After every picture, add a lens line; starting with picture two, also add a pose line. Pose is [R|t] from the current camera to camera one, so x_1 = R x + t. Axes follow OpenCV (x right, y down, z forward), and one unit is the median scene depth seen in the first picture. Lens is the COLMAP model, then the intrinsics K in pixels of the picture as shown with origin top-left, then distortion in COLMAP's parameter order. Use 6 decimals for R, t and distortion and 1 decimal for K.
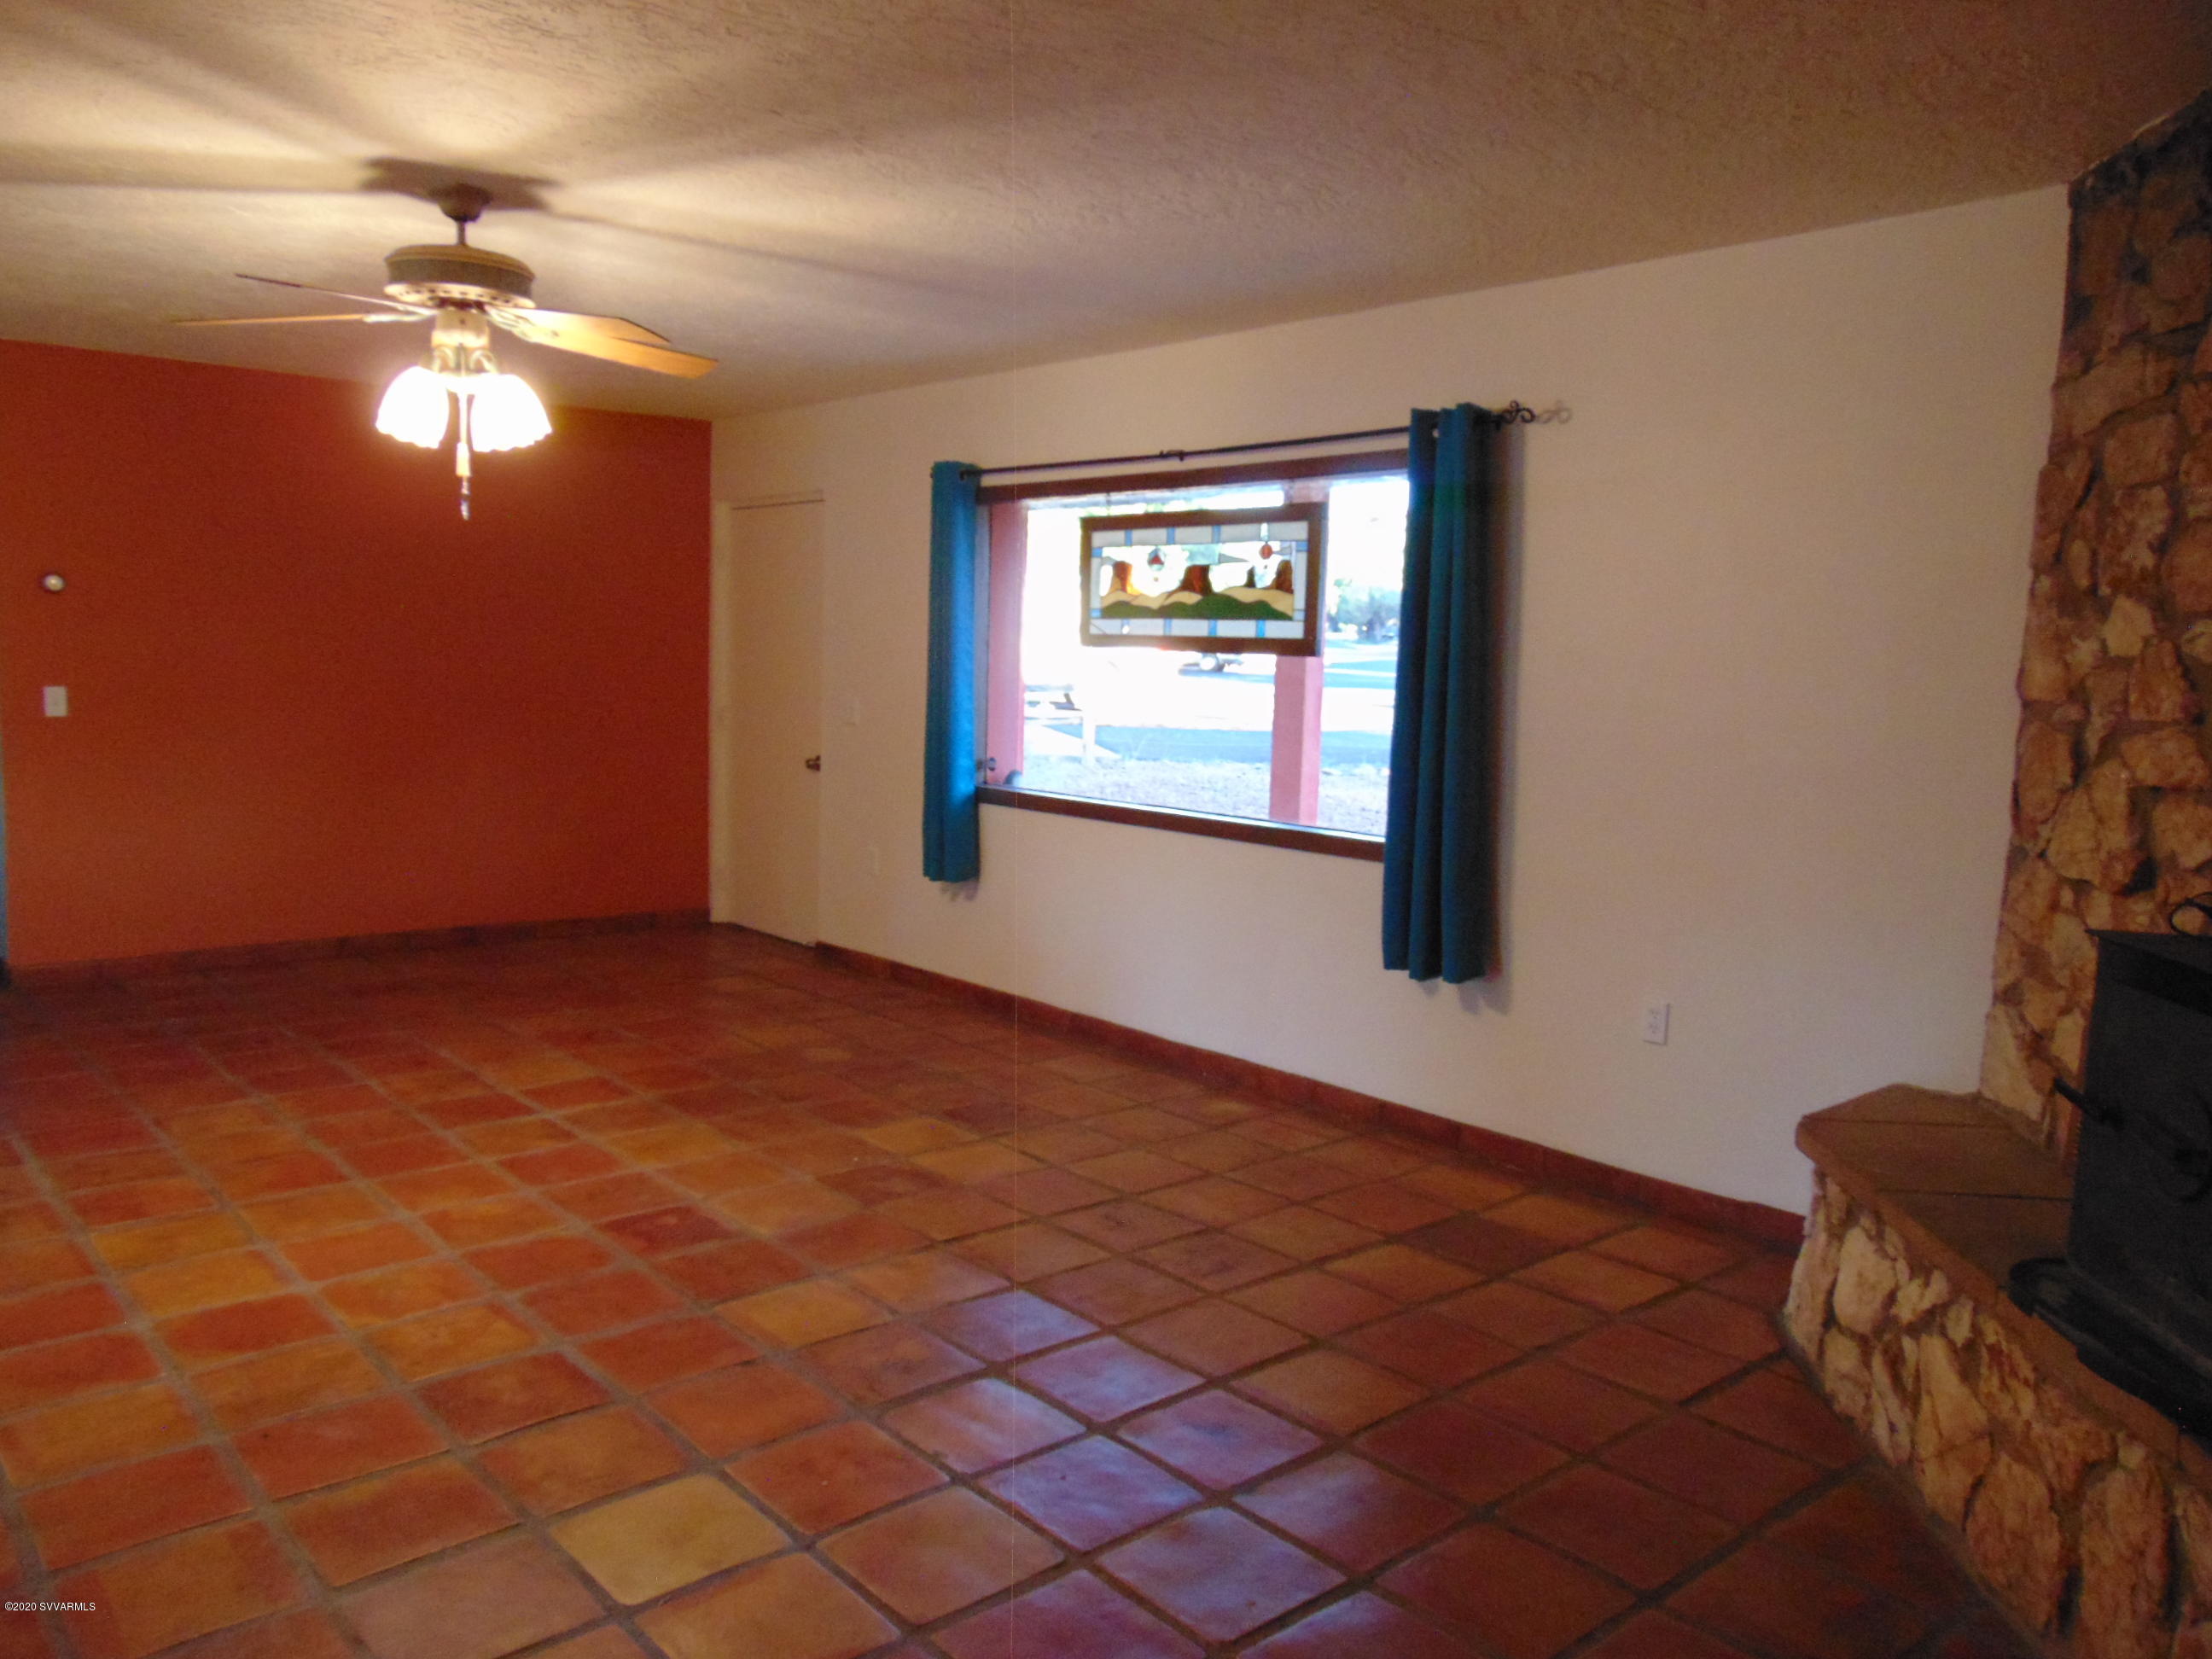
lens RADIAL K [[1660.6, 0, 1097.2], [0, 1660.6, 832.4], [0, 0, 1]] dist [-0.042791, 0.082436]
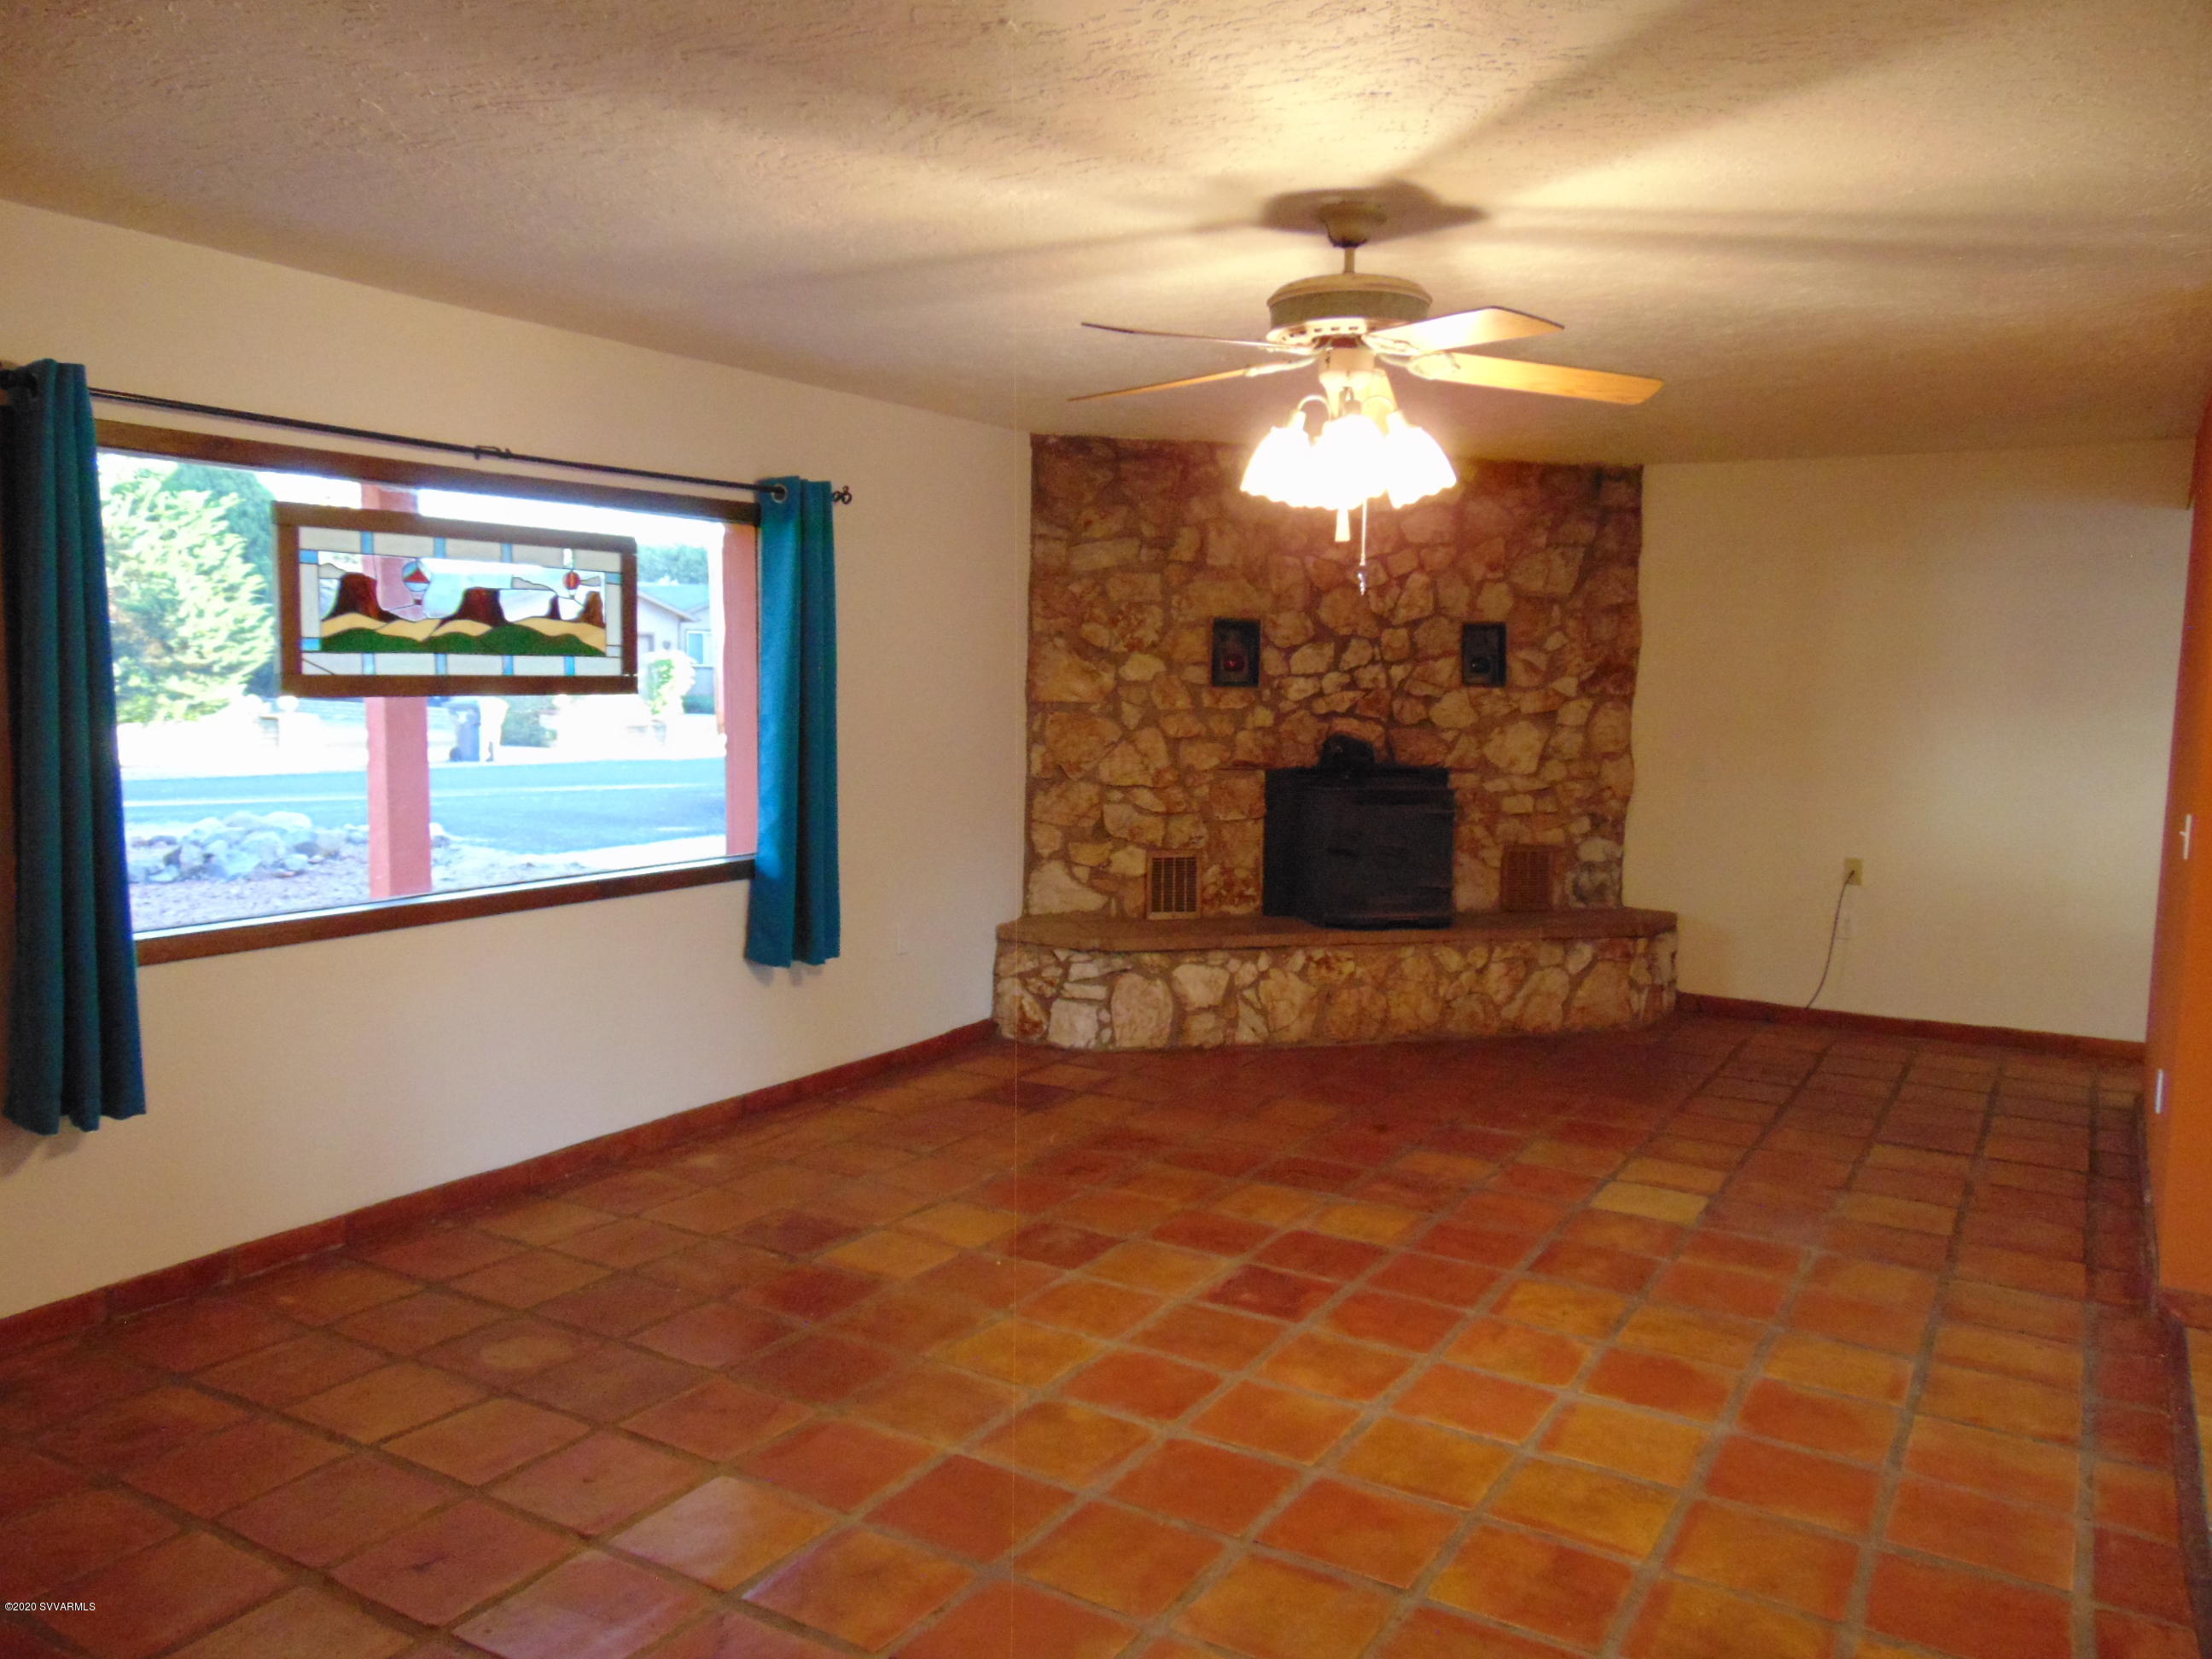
lens RADIAL K [[1660.6, 0, 1097.2], [0, 1660.6, 832.4], [0, 0, 1]] dist [-0.042791, 0.082436]
pose [[-0.303916, -0.129801, 0.943815, -1.000728], [0.079883, 0.983714, 0.161011, -0.183646], [-0.949344, 0.124328, -0.288598, 1.178962]]
